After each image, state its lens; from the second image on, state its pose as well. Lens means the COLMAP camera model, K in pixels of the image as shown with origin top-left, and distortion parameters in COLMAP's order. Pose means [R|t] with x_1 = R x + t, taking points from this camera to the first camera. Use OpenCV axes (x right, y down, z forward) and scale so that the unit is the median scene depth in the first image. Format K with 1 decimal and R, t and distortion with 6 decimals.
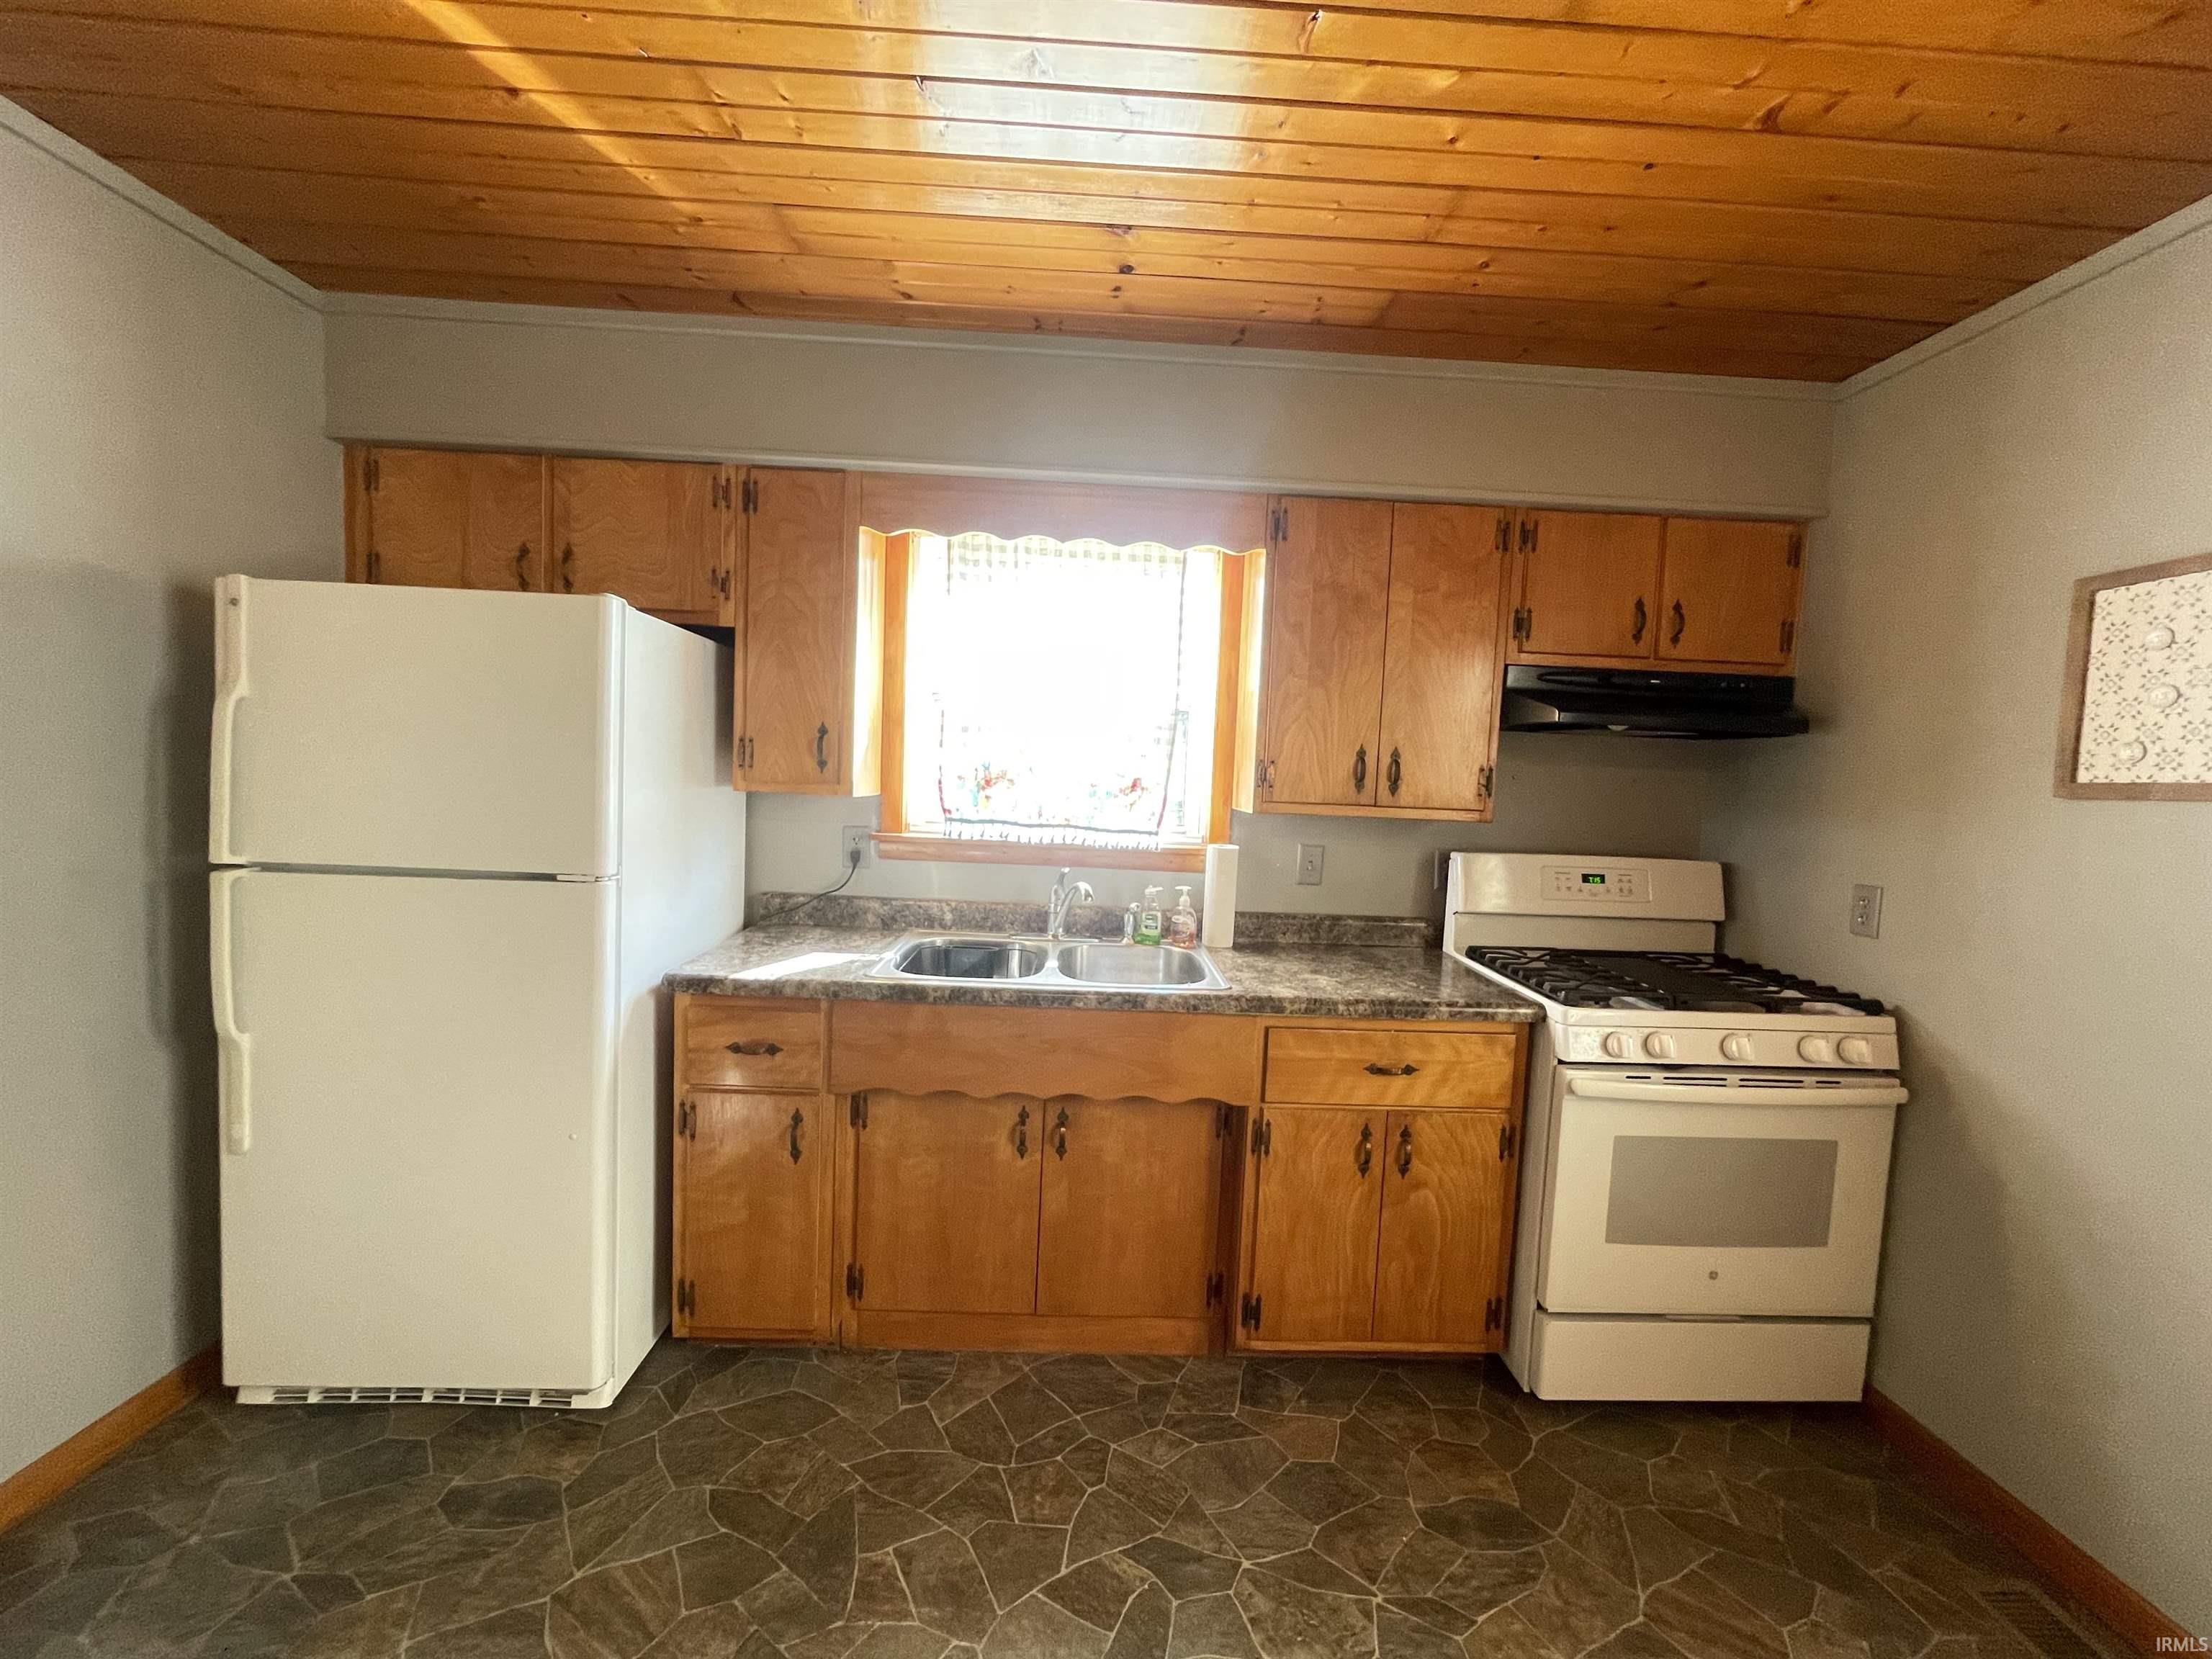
lens RADIAL K [[897.3, 0, 1102.1], [0, 897.3, 826.8], [0, 0, 1]] dist [-0.001833, -0.000641]
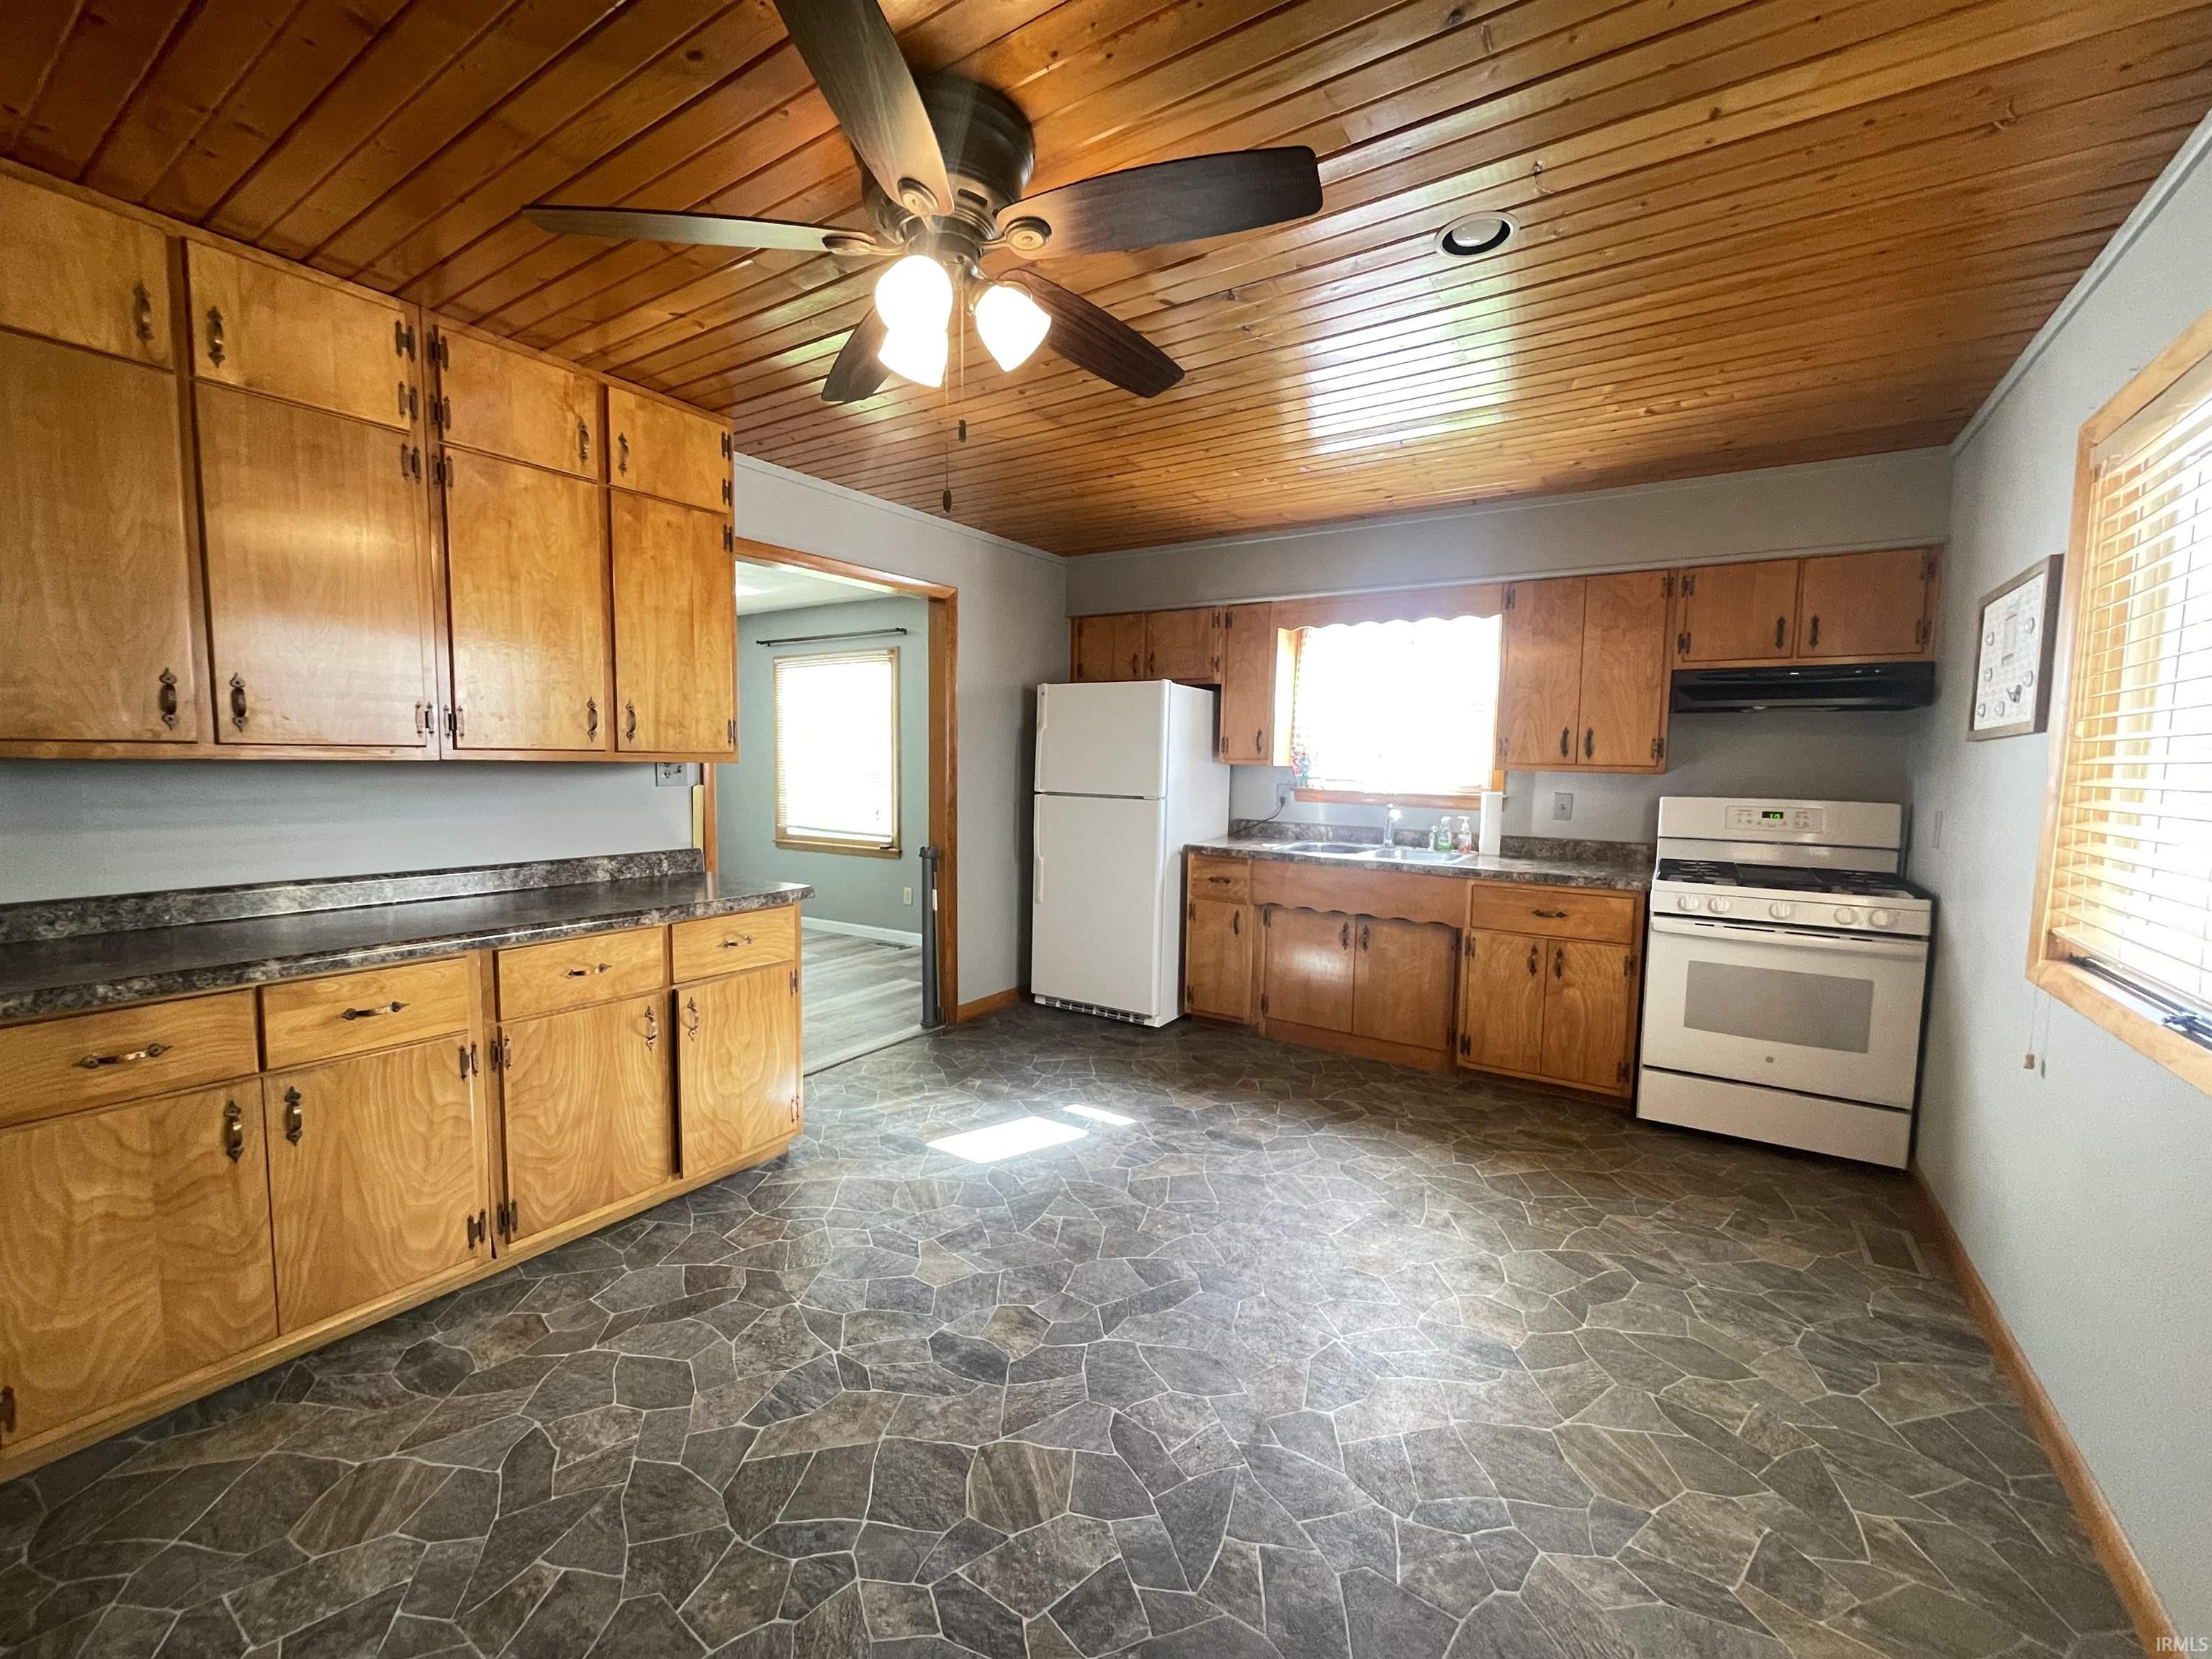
lens RADIAL K [[897.3, 0, 1110.4], [0, 897.3, 831.6], [0, 0, 1]] dist [-0.001833, -0.000641]
pose [[0.823887, 0.019109, -0.566431, 0.599703], [-0.019628, 0.999794, 0.005179, 0.118236], [0.566413, 0.006850, 0.824093, -0.906058]]
